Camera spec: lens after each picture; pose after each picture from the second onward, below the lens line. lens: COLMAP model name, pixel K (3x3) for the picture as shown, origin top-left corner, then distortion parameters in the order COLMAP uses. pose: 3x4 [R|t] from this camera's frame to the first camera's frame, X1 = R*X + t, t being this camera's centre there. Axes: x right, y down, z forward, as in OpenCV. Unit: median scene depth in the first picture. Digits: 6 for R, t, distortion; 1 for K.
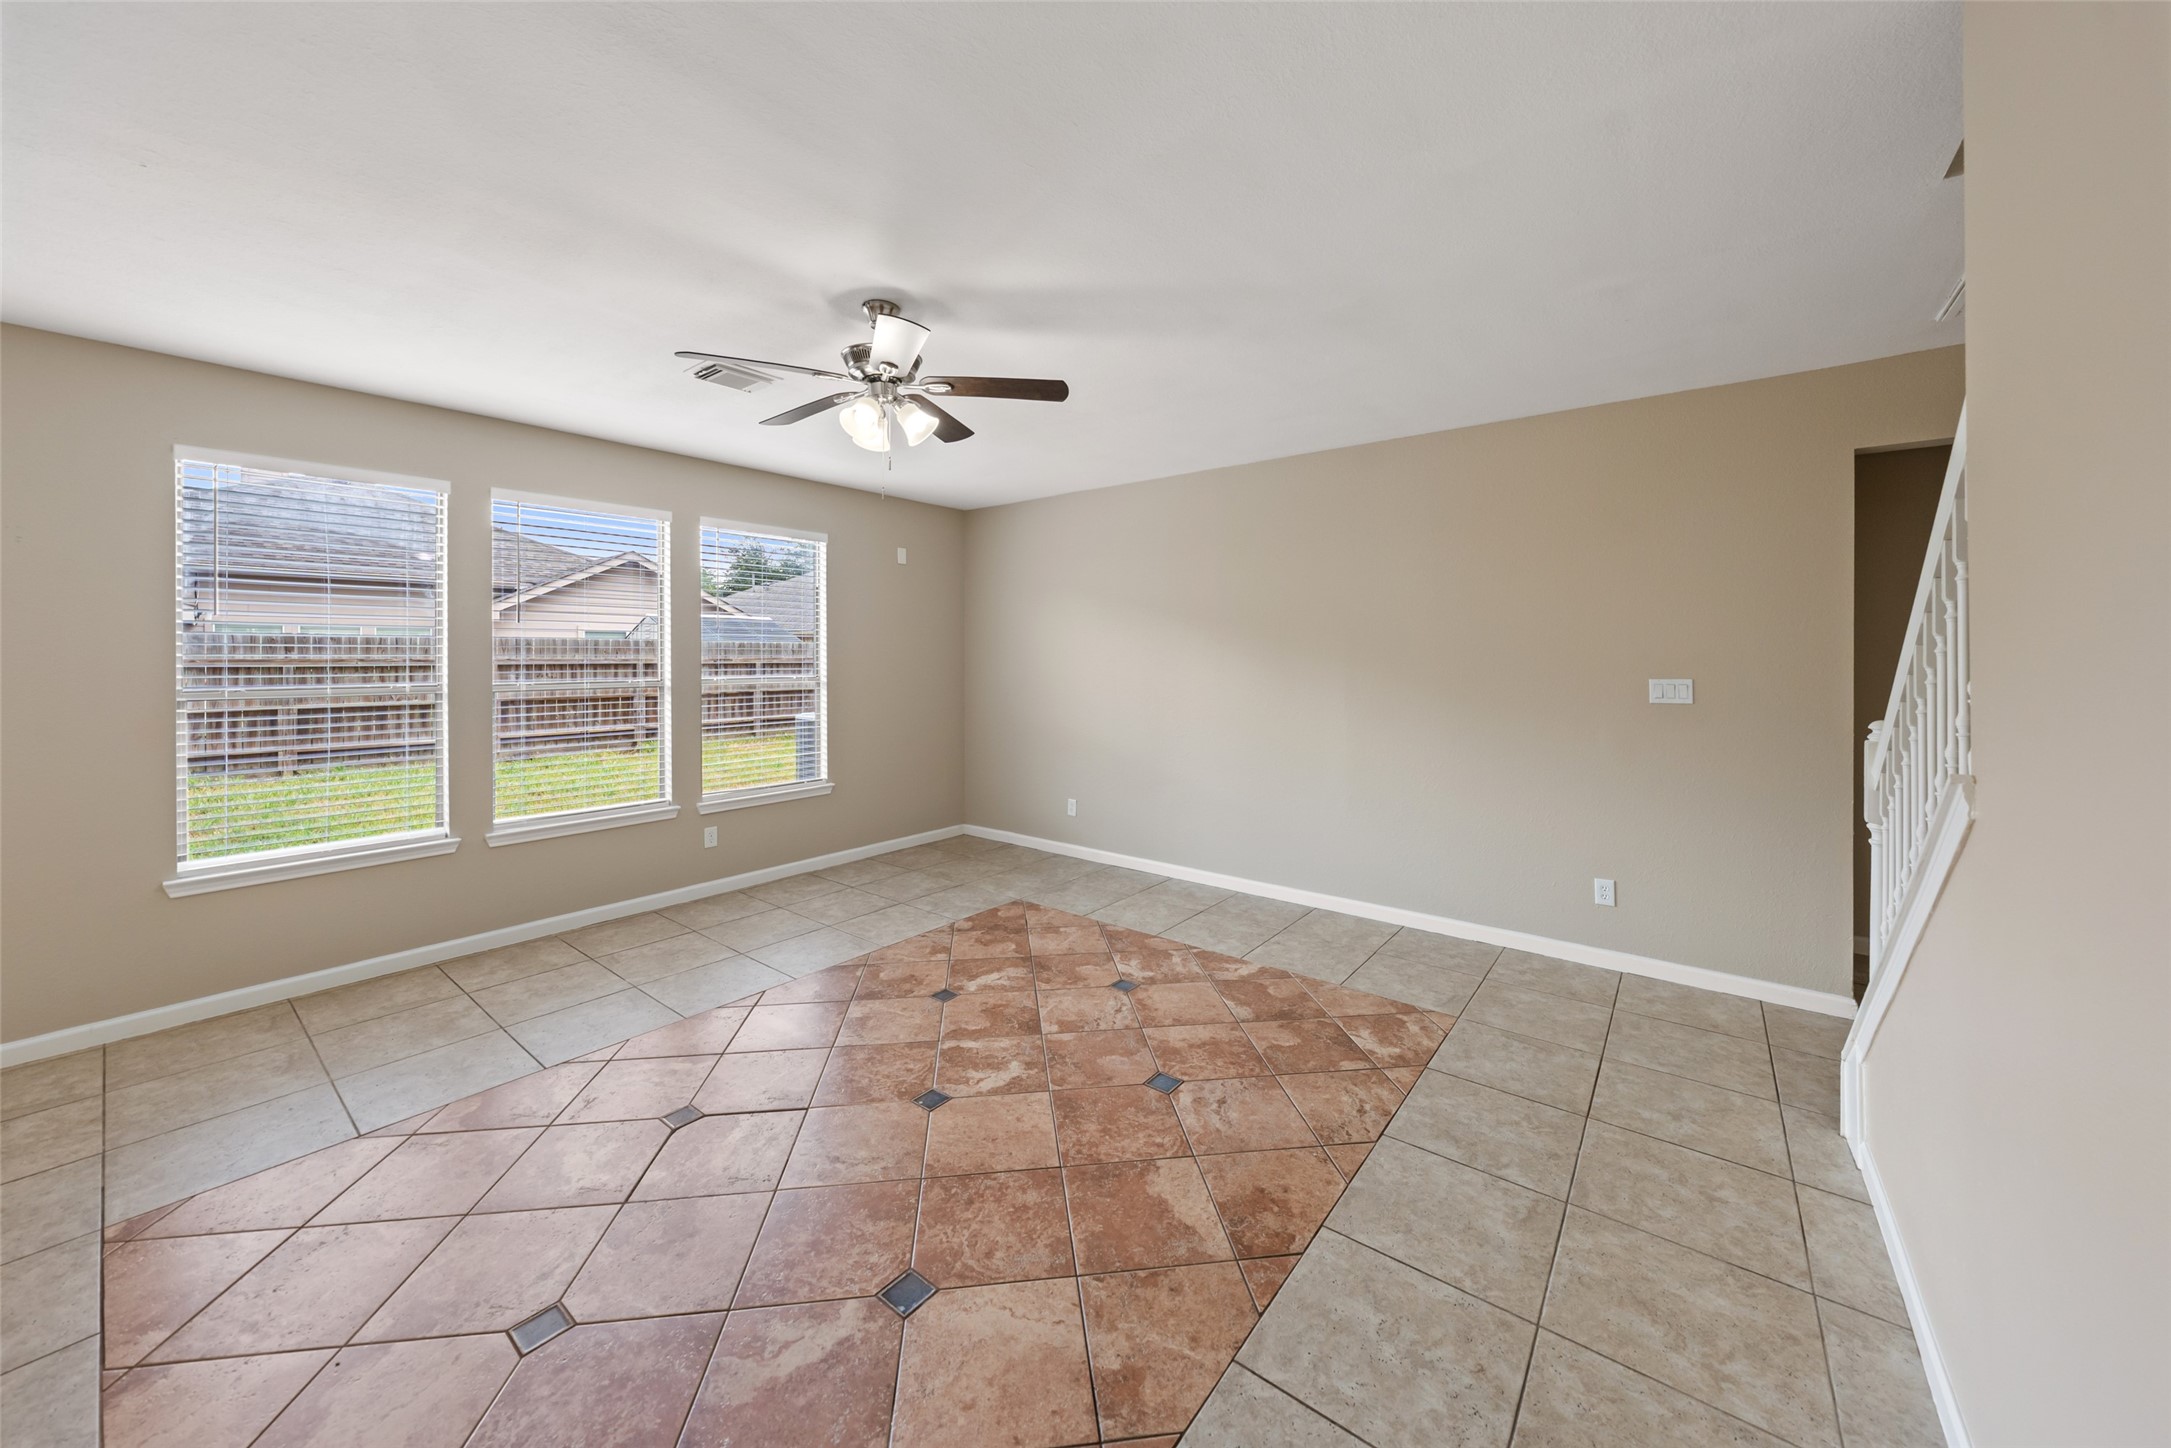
lens RADIAL K [[776.2, 0, 1083.0], [0, 776.2, 654.7], [0, 0, 1]] dist [-0.000344, -0.000039]
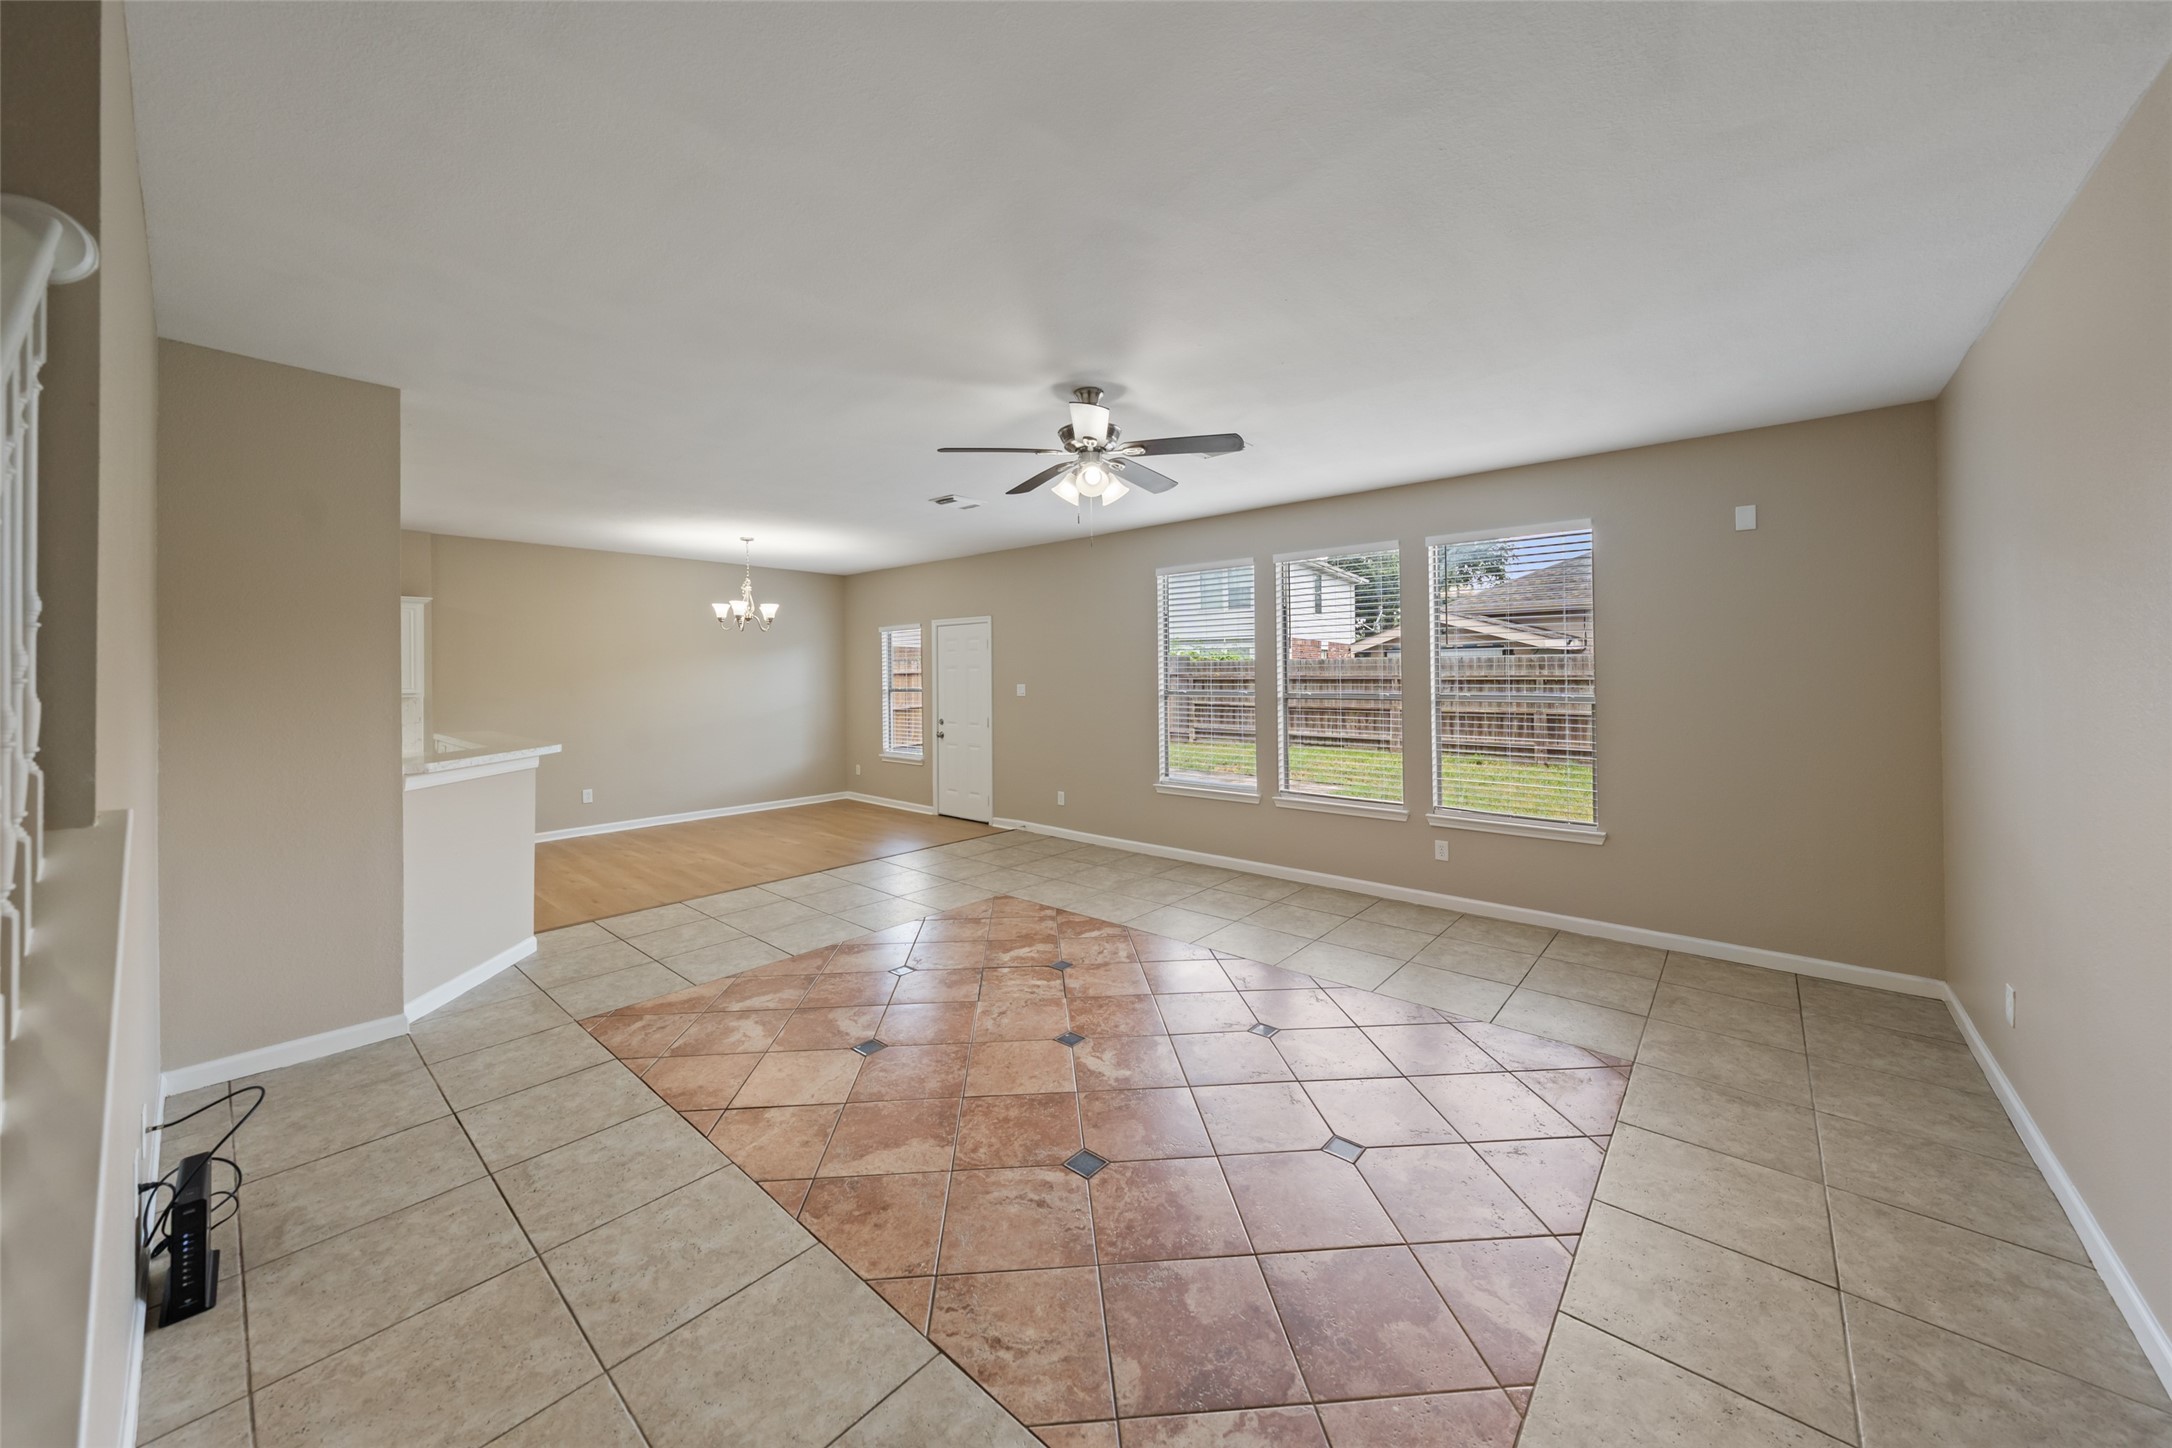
lens RADIAL K [[767.7, 0, 1088.0], [0, 767.7, 673.3], [0, 0, 1]] dist [0.000476, -0.000069]
pose [[-0.043883, -0.003171, -0.999032, 0.806446], [0.005894, 0.999977, -0.003433, 0.008354], [0.999019, -0.006039, -0.043863, 0.877723]]
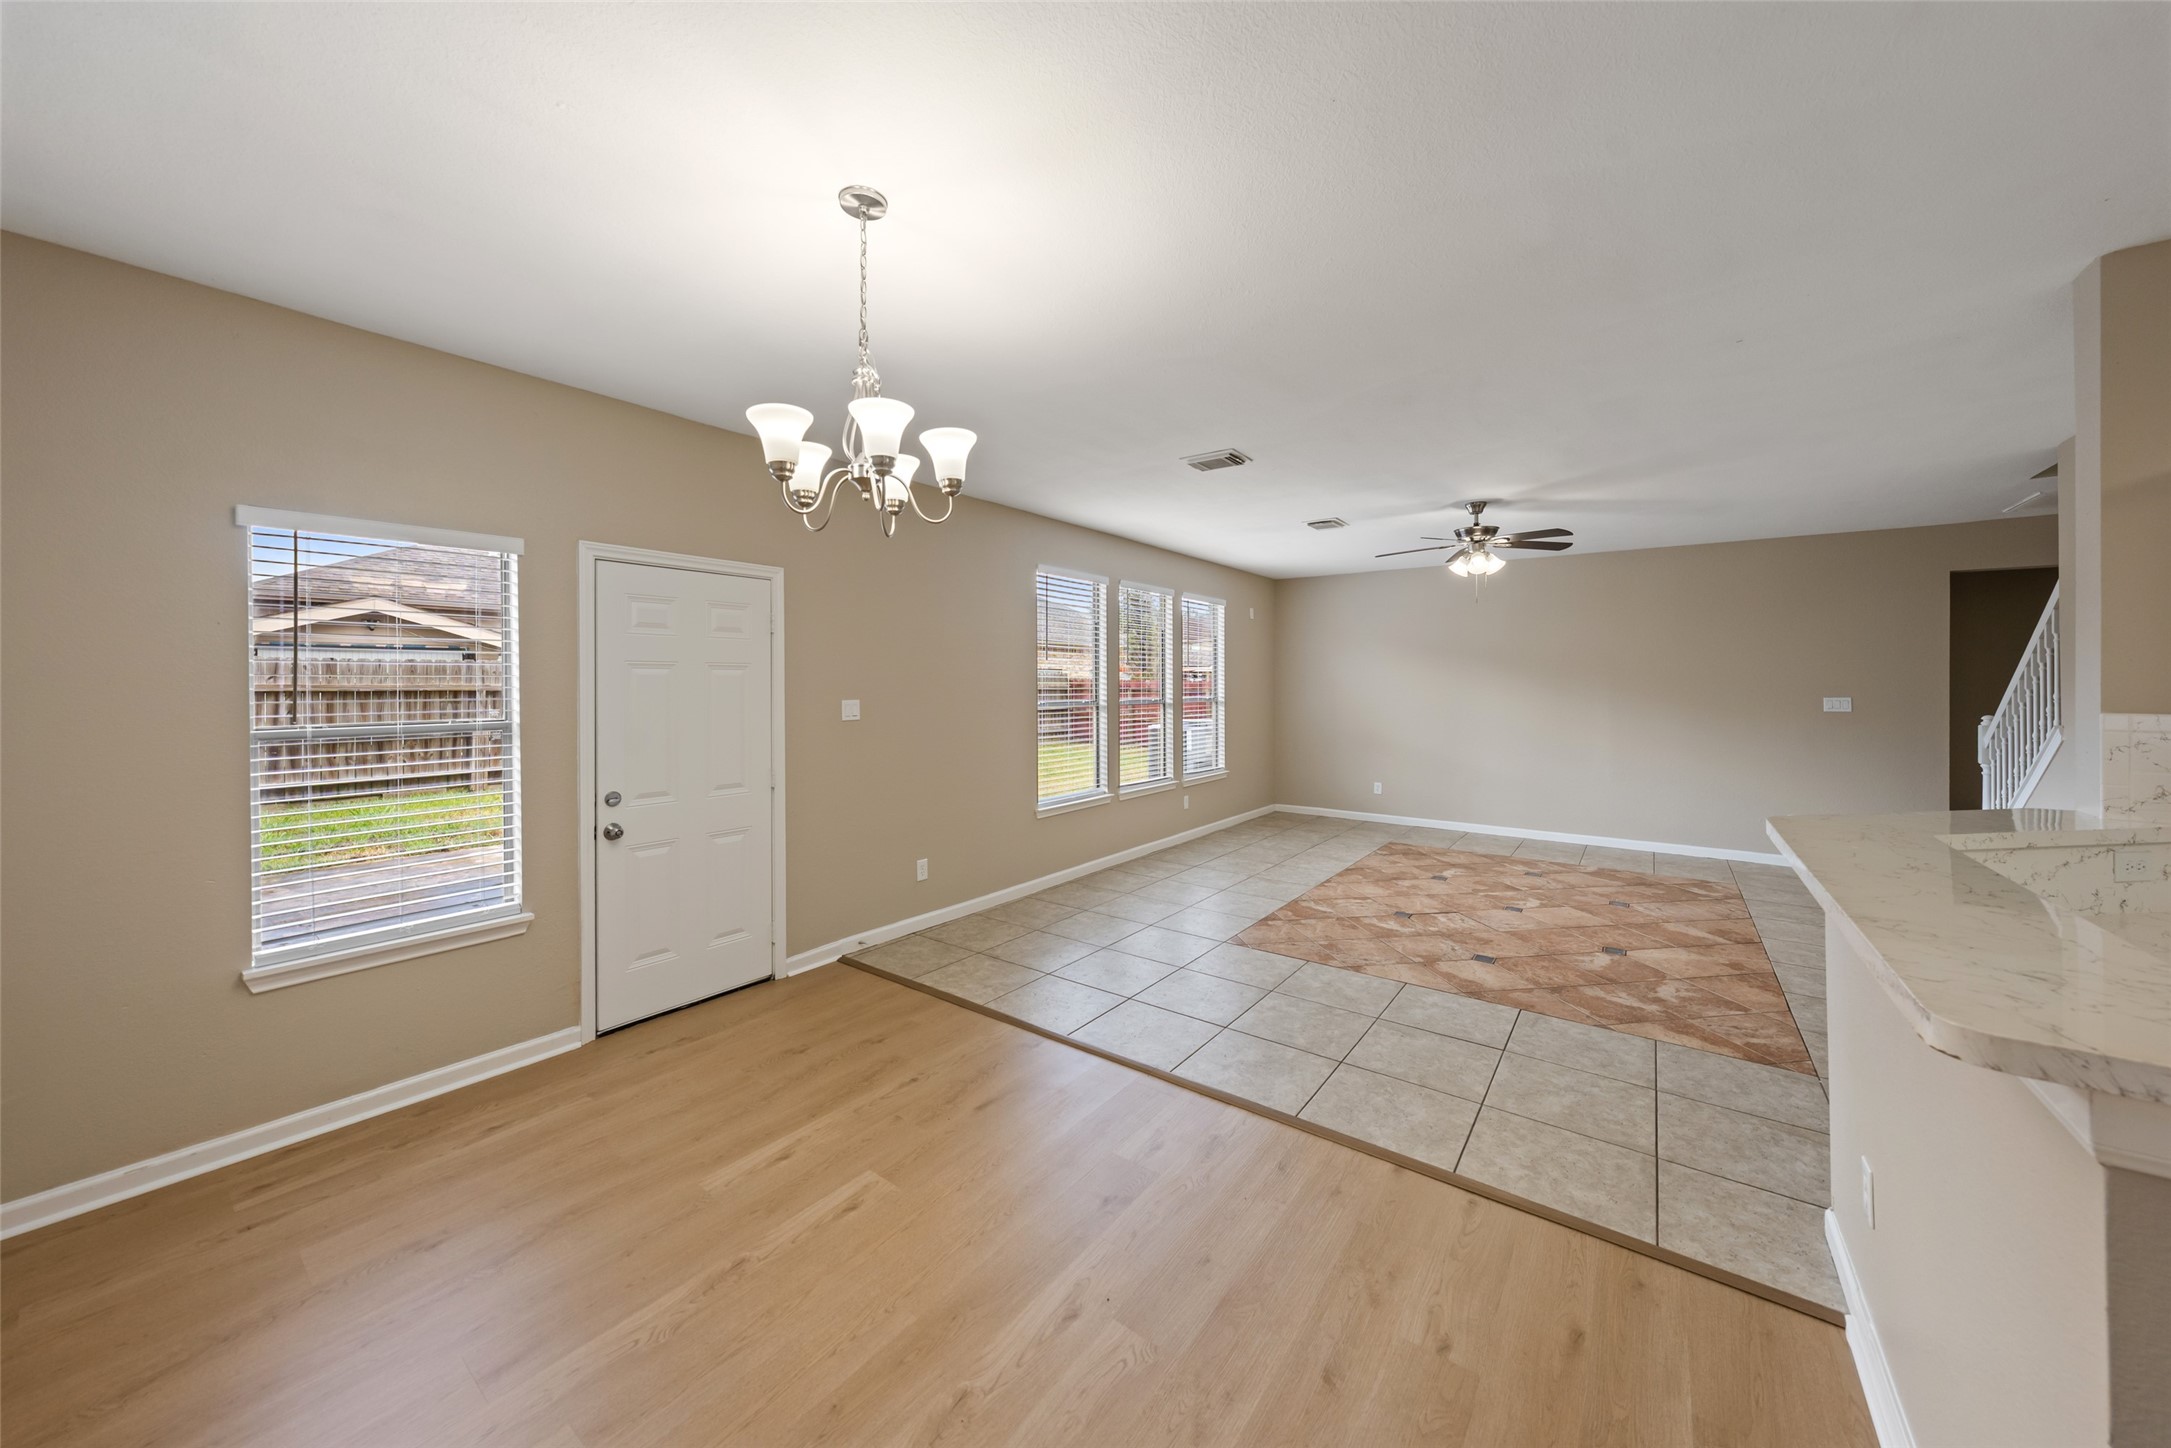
lens RADIAL K [[763.6, 0, 1080.6], [0, 763.6, 680.7], [0, 0, 1]] dist [-0.000821, 0.000050]
pose [[0.999634, 0.002147, 0.026961, -1.089642], [-0.002081, 0.999995, -0.002473, 0.000678], [-0.026966, 0.002416, 0.999633, -0.734563]]
